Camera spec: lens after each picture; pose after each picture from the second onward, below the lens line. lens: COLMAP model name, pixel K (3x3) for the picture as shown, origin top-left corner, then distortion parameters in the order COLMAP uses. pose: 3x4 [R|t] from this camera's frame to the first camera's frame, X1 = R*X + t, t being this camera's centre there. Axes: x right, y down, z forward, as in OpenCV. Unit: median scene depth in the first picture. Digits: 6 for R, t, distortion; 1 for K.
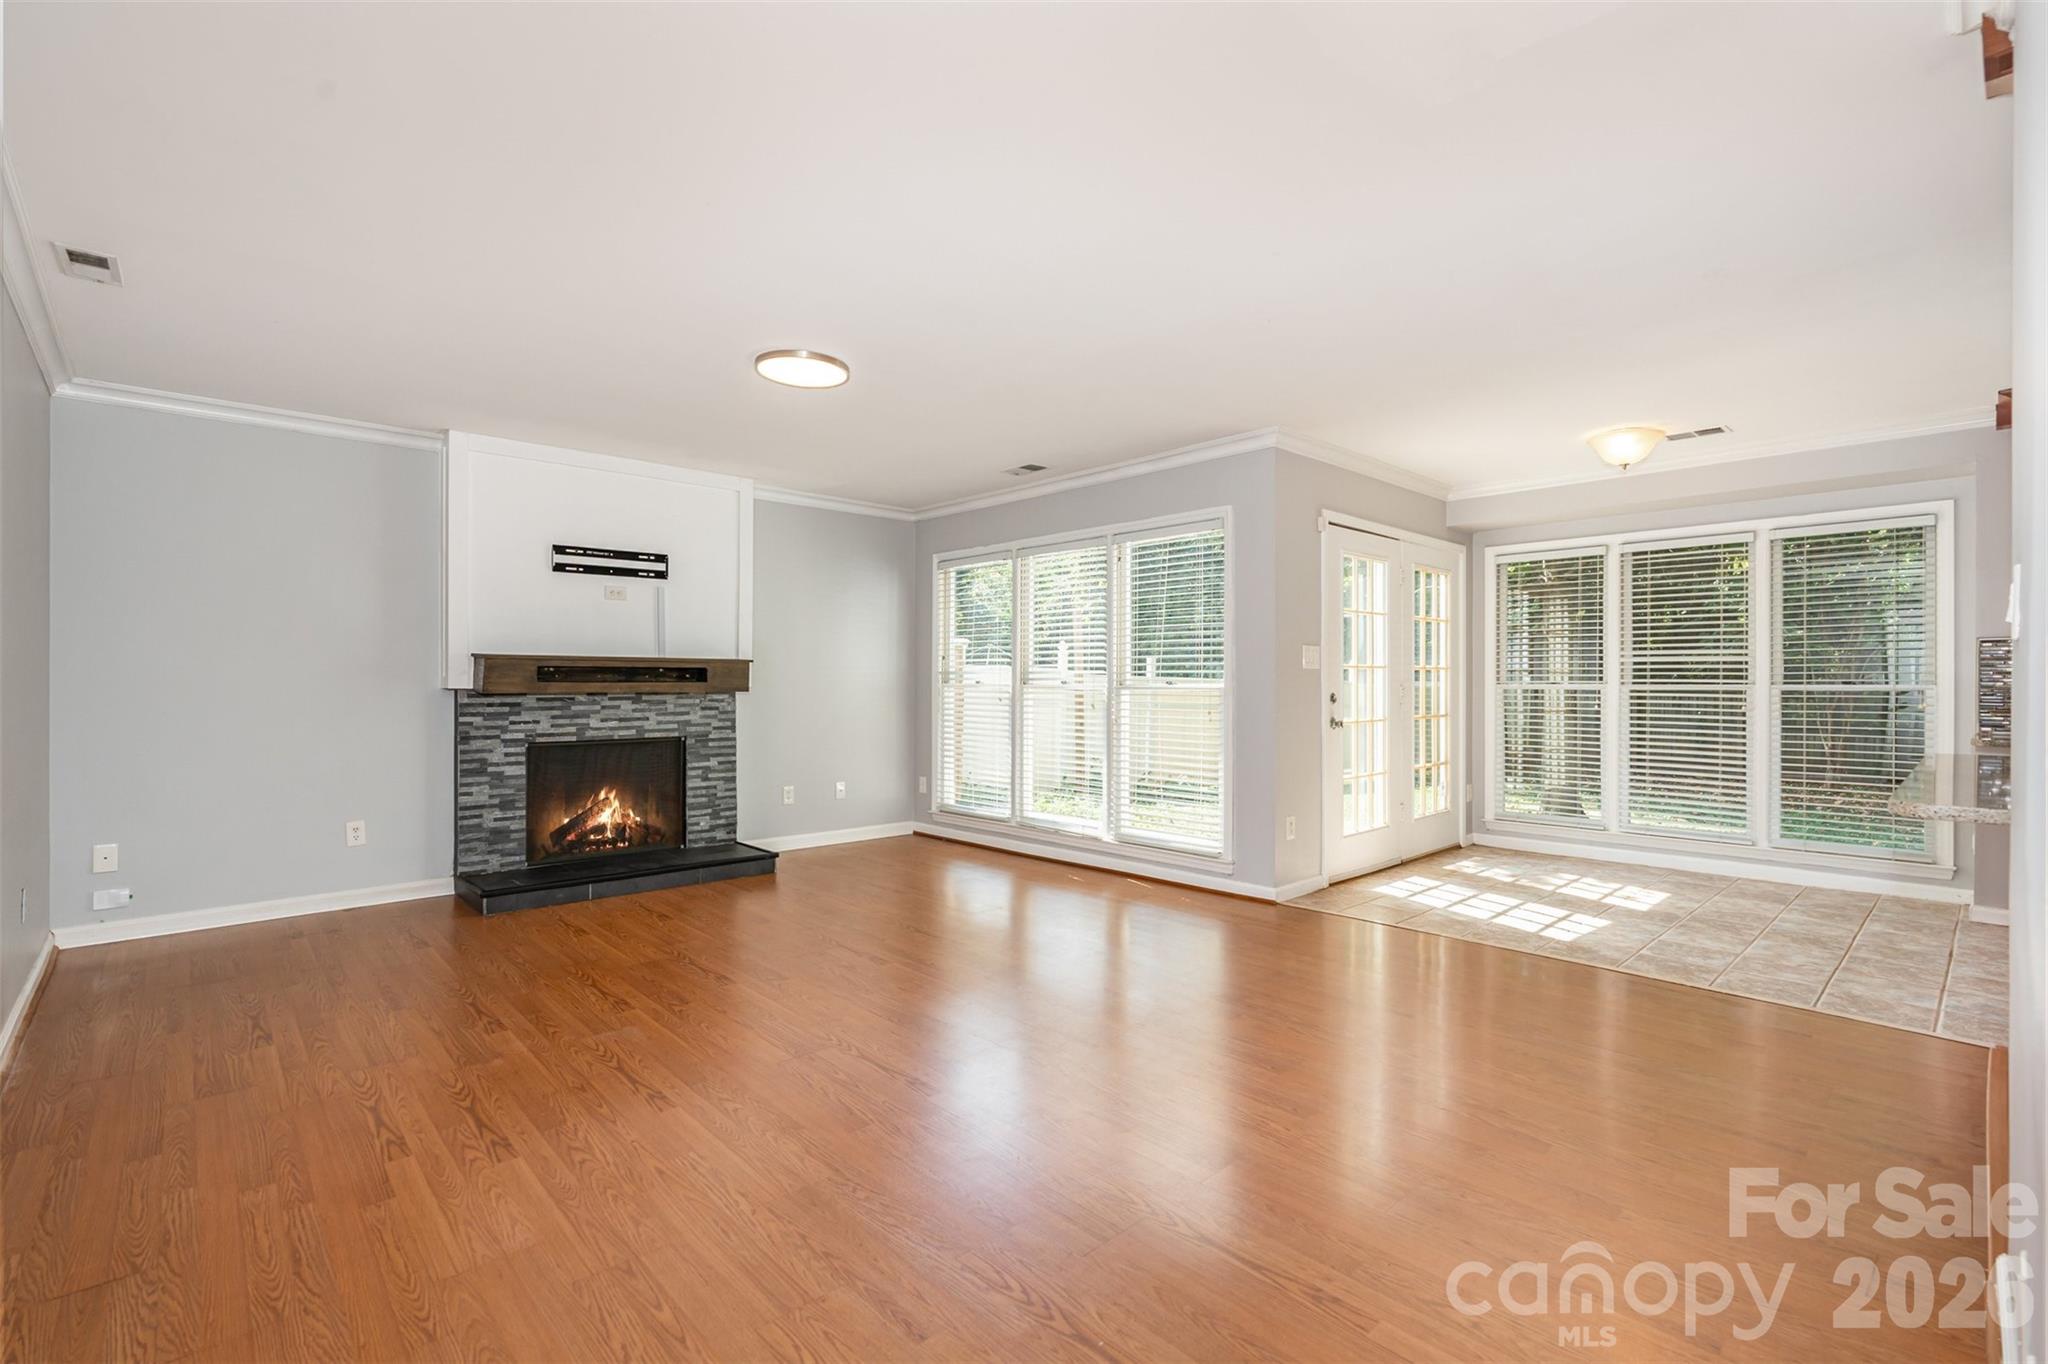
lens RADIAL K [[958.7, 0, 1024.0], [0, 958.7, 682.0], [0, 0, 1]] dist [0.001530, 0.000063]
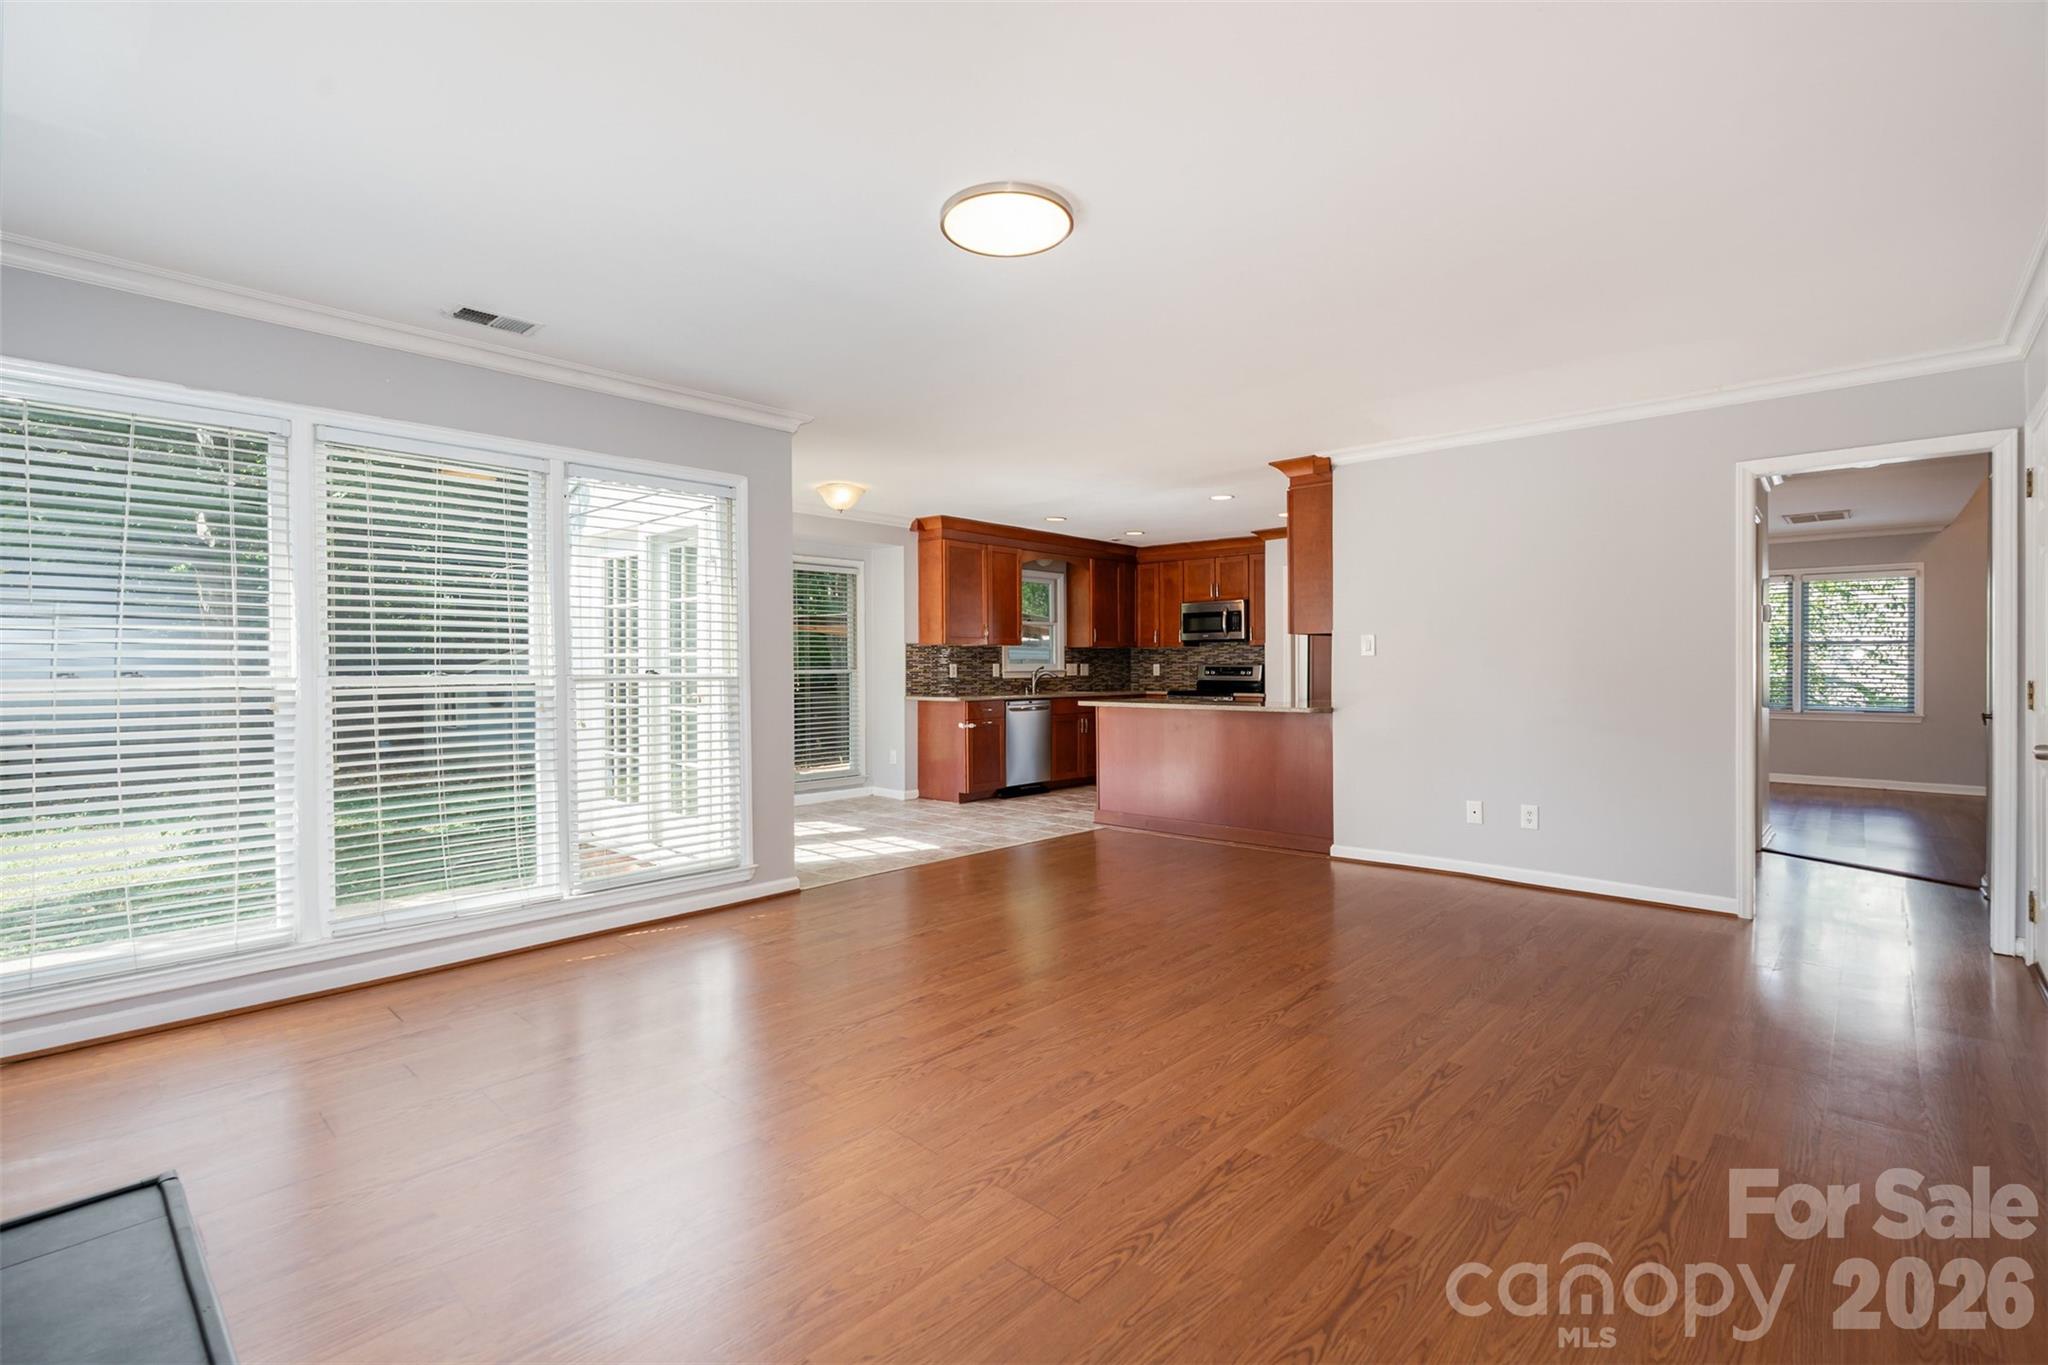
lens RADIAL K [[900.9, 0, 1084.8], [0, 900.9, 671.7], [0, 0, 1]] dist [-0.001762, -0.000097]
pose [[-0.119786, -0.007899, 0.992768, -0.635363], [0.004742, 0.999952, 0.008528, -0.003926], [-0.992788, 0.005729, -0.119743, 0.735143]]
